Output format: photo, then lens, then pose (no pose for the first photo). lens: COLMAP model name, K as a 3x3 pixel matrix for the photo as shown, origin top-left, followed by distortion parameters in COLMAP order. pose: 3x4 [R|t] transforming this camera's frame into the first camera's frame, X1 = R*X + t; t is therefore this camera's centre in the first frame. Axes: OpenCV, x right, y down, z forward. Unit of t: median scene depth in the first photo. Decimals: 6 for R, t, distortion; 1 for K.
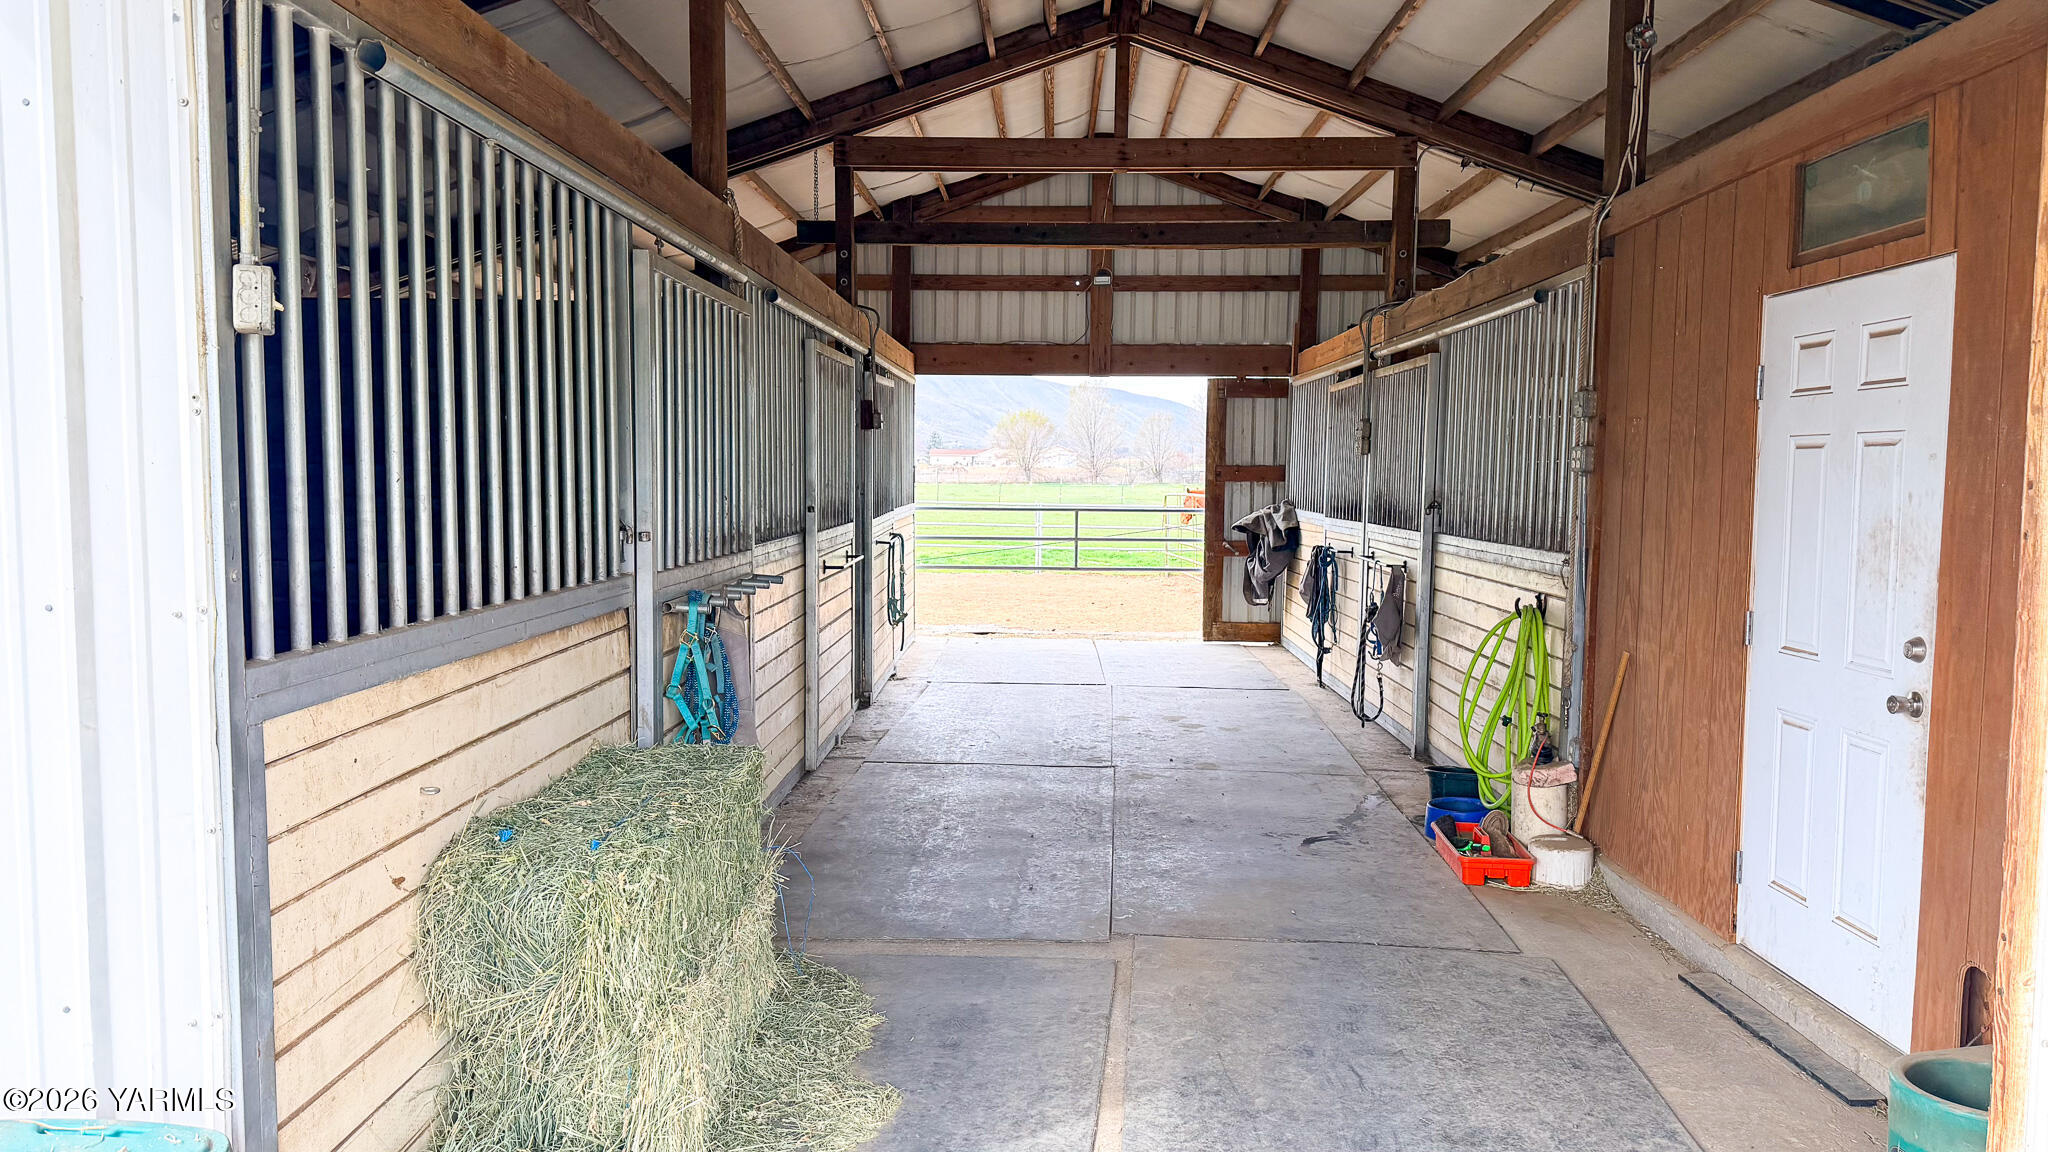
lens RADIAL K [[1461.1, 0, 1024.0], [0, 1461.1, 576.0], [0, 0, 1]] dist [0.038042, -0.000089]
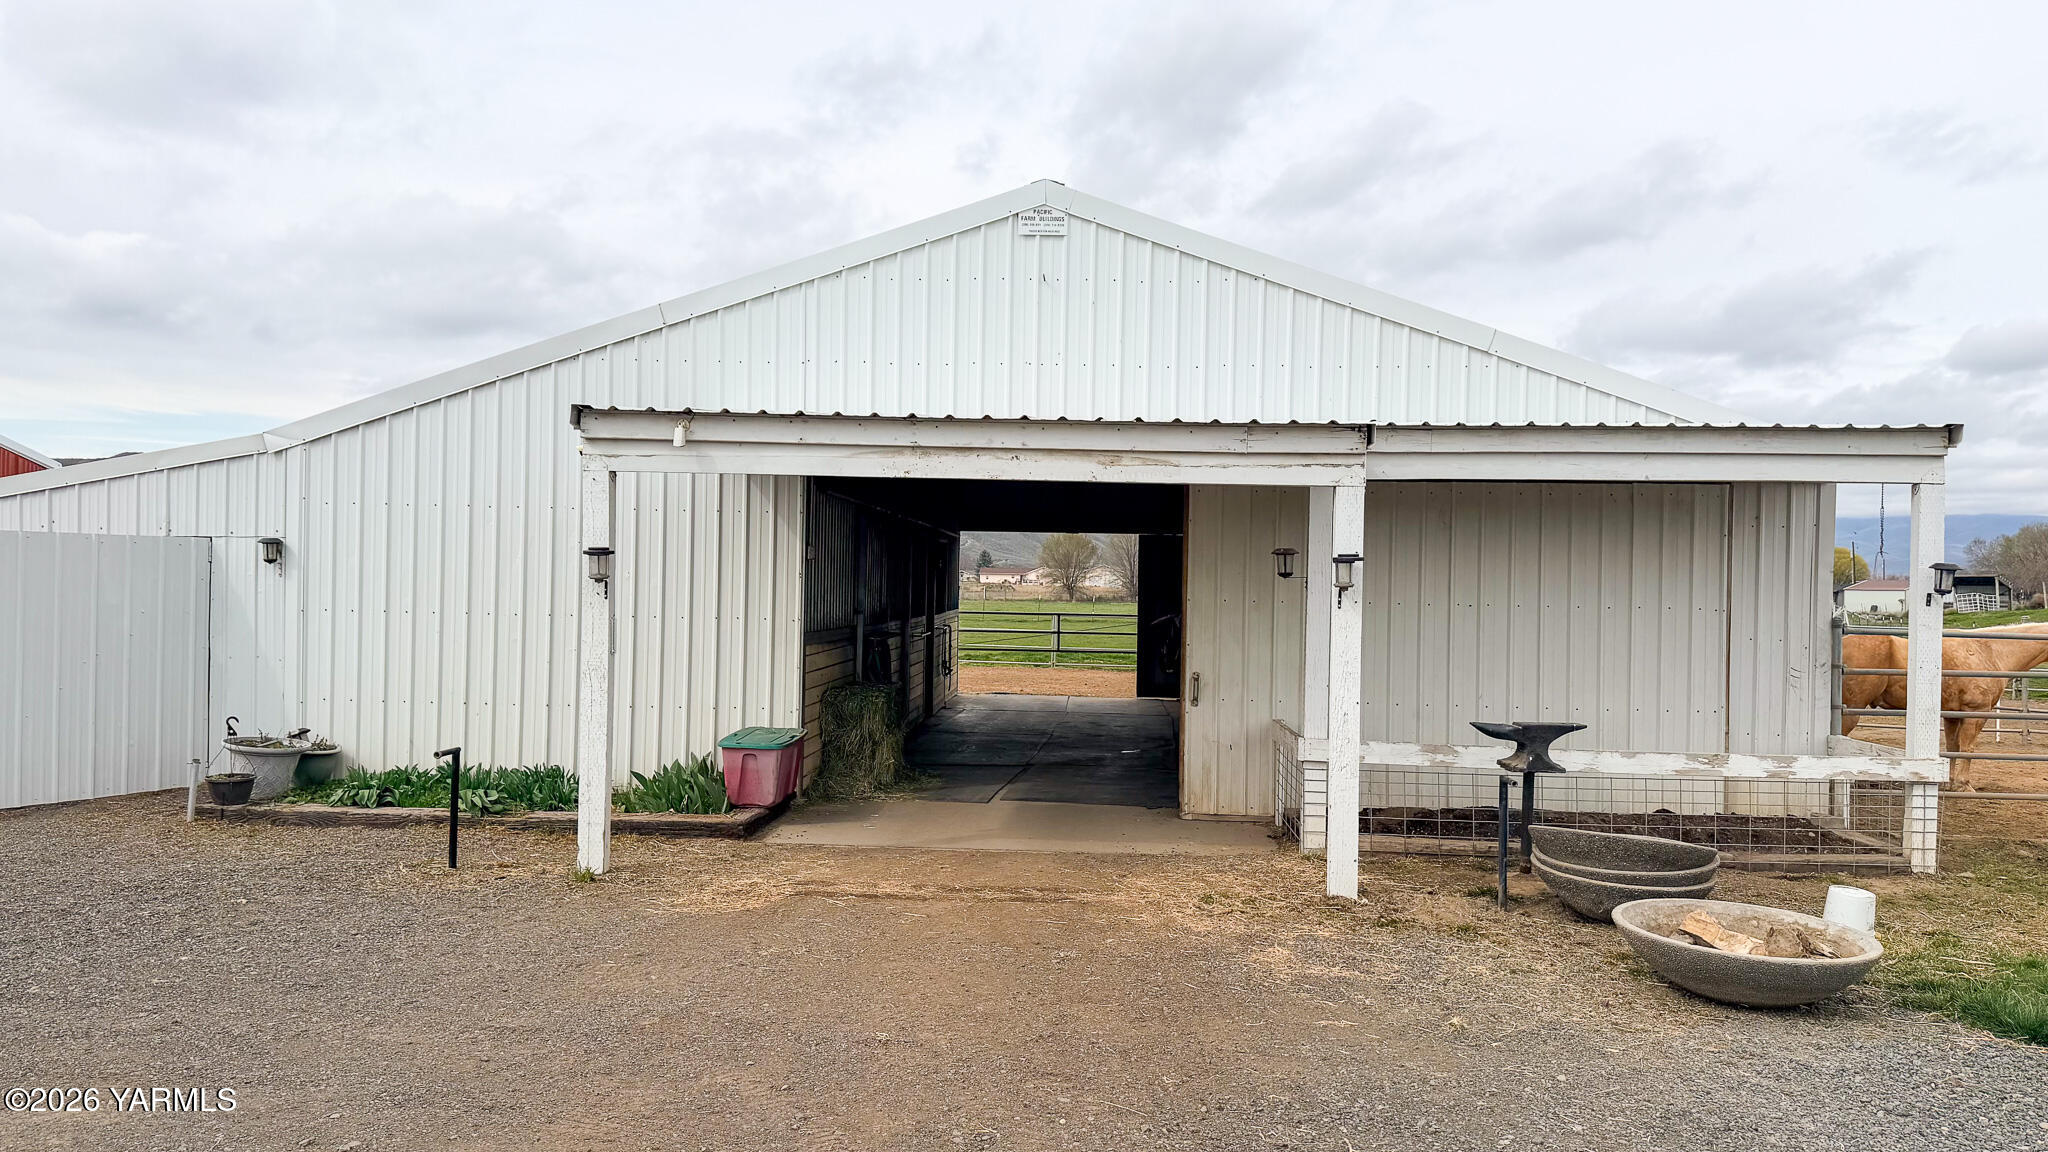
lens RADIAL K [[1461.1, 0, 1024.0], [0, 1461.1, 576.0], [0, 0, 1]] dist [0.038042, -0.000089]
pose [[0.999386, 0.008825, -0.033908, 0.059833], [-0.011540, 0.996670, -0.080715, 0.049388], [0.033082, 0.081057, 0.996160, -0.705692]]
